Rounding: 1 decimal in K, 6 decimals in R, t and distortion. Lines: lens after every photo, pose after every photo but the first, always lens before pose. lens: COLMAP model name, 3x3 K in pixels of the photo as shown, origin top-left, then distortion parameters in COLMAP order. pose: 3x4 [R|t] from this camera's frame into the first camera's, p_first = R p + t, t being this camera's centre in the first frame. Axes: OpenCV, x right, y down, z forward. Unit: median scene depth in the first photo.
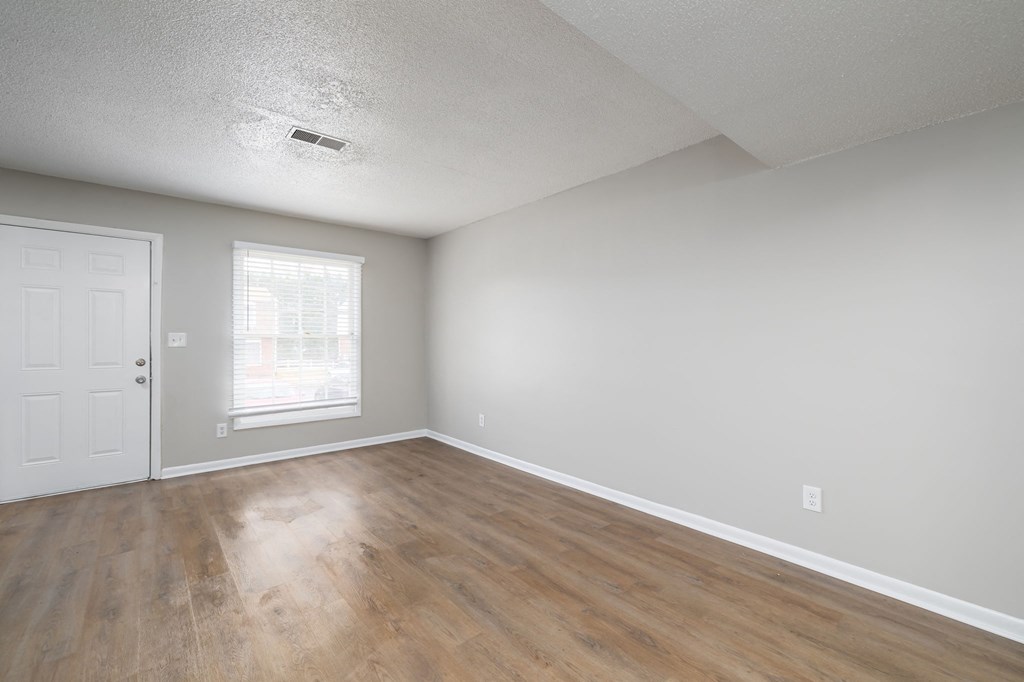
lens RADIAL K [[440.1, 0, 510.6], [0, 440.1, 341.2], [0, 0, 1]] dist [0.002478, 0.000742]
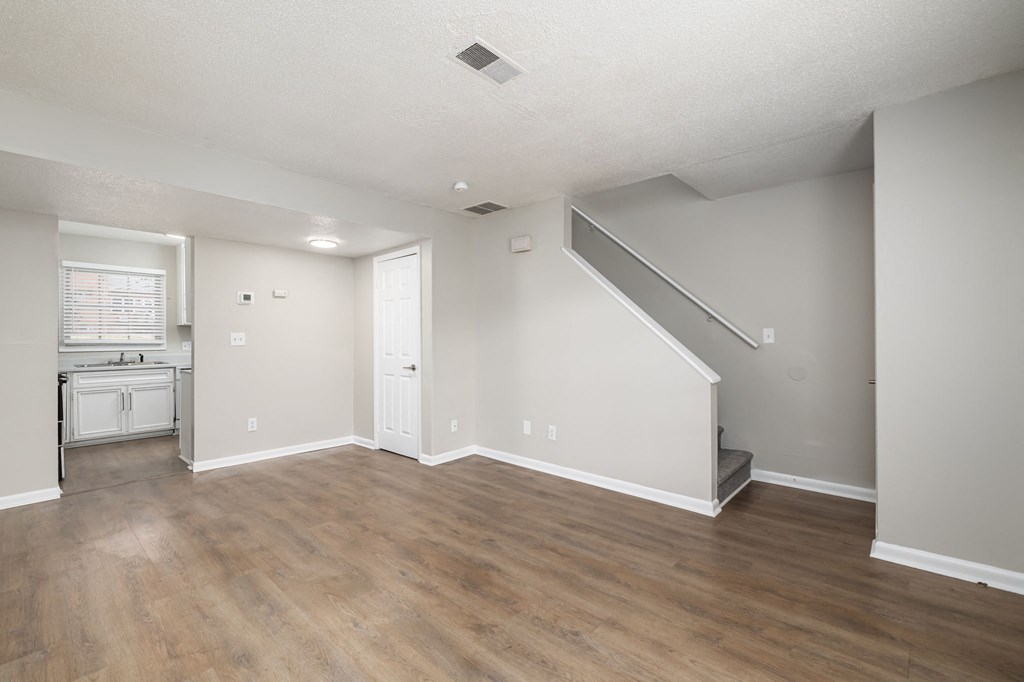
lens RADIAL K [[440.1, 0, 513.4], [0, 440.1, 336.9], [0, 0, 1]] dist [0.002478, 0.000742]
pose [[-0.989830, 0.005490, -0.142146, -0.329469], [0.005331, 0.999985, 0.001498, -0.006375], [0.142152, 0.000725, -0.989845, 1.541769]]
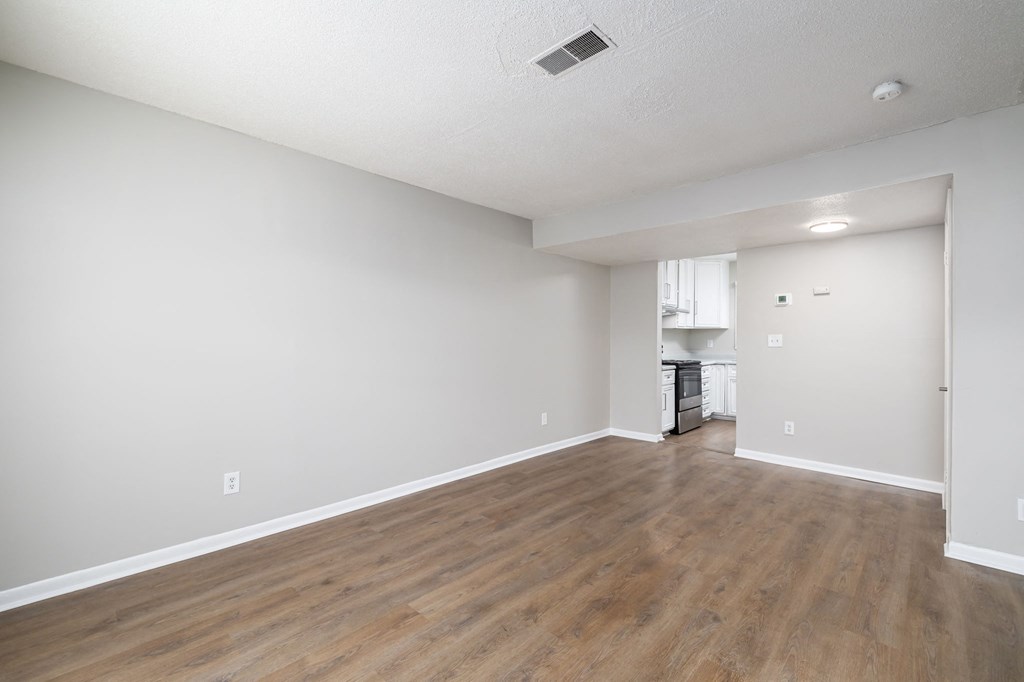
lens RADIAL K [[440.1, 0, 504.0], [0, 440.1, 342.9], [0, 0, 1]] dist [0.002478, 0.000742]
pose [[-0.102739, -0.006378, 0.994688, -0.994990], [0.003196, 0.999972, 0.006741, -0.007455], [-0.994703, 0.003871, -0.102715, 1.052042]]
